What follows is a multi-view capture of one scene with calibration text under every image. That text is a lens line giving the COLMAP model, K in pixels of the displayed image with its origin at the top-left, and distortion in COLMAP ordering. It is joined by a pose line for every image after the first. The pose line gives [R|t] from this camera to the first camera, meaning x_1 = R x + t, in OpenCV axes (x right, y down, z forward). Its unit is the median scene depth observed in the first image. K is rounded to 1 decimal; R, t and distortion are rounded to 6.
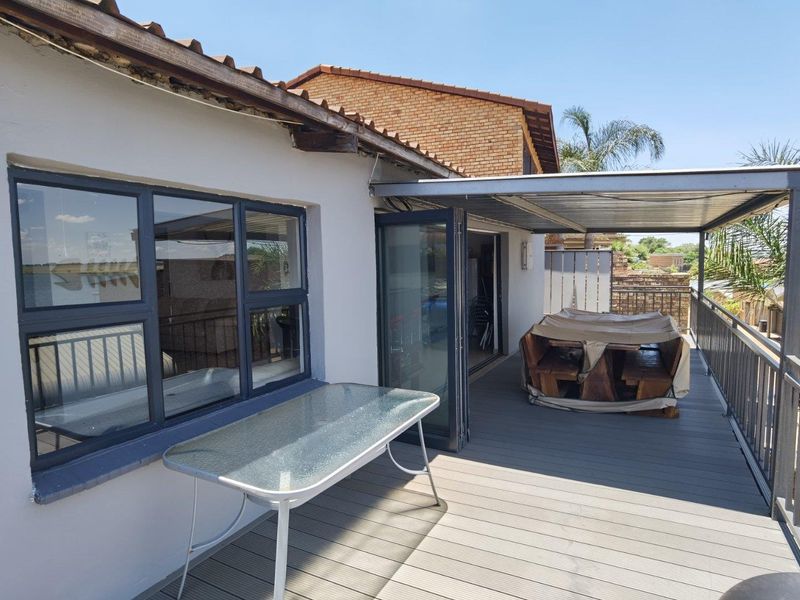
lens RADIAL K [[452.5, 0, 400.0], [0, 452.5, 300.0], [0, 0, 1]] dist [0.002214, -0.027764]
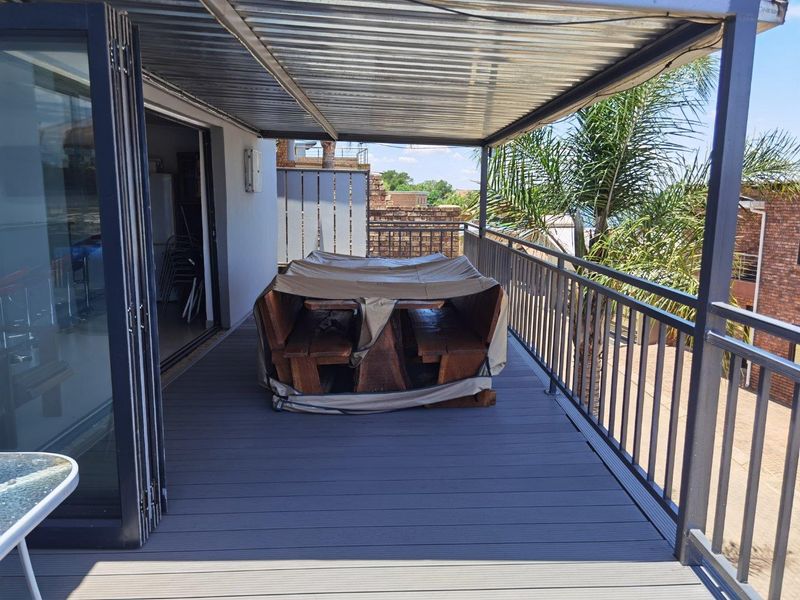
lens RADIAL K [[612.1, 0, 397.3], [0, 612.1, 291.8], [0, 0, 1]] dist [0.002767, -0.002120]
pose [[0.869331, -0.050395, 0.491654, 0.042936], [0.016983, 0.997246, 0.072190, 0.021497], [-0.493938, -0.054407, 0.867793, 0.243362]]
